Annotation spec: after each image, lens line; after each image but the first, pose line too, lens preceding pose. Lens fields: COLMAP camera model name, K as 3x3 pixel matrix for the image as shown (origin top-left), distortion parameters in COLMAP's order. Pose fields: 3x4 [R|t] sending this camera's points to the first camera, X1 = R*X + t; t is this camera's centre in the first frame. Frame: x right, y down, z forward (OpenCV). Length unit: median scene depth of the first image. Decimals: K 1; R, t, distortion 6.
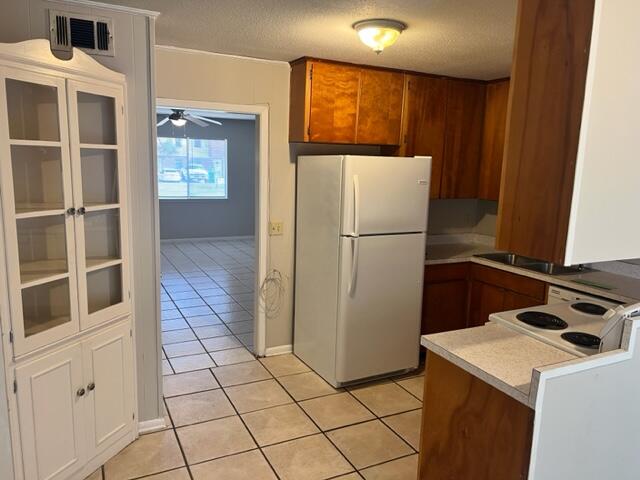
lens RADIAL K [[489.7, 0, 320.9], [0, 489.7, 241.3], [0, 0, 1]] dist [-0.002984, -0.011345]
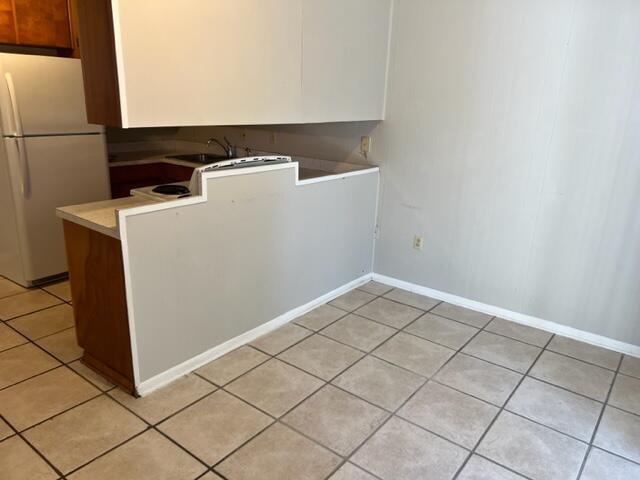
lens RADIAL K [[489.7, 0, 320.3], [0, 489.7, 241.7], [0, 0, 1]] dist [-0.002984, -0.011345]
pose [[0.893786, -0.124461, 0.430879, 0.149341], [0.058812, 0.984952, 0.162513, 0.069784], [-0.444622, -0.119911, 0.887656, -0.187106]]
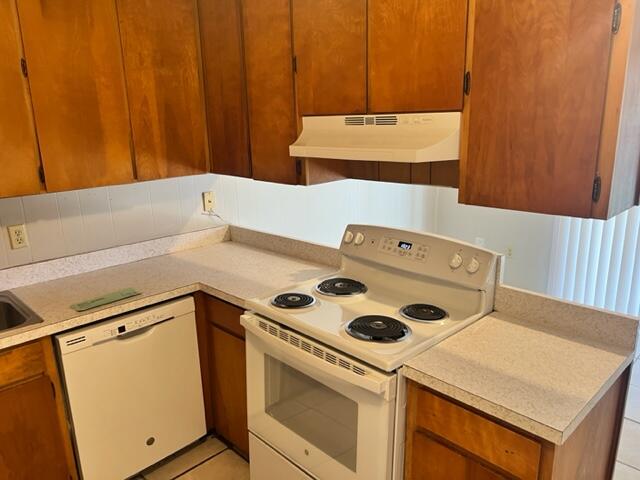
lens RADIAL K [[489.7, 0, 320.4], [0, 489.7, 239.4], [0, 0, 1]] dist [-0.002984, -0.011345]
pose [[-0.311308, -0.264721, 0.912694, -0.101229], [0.158040, 0.932622, 0.324406, -0.134846], [-0.937076, 0.245232, -0.248497, 0.734737]]
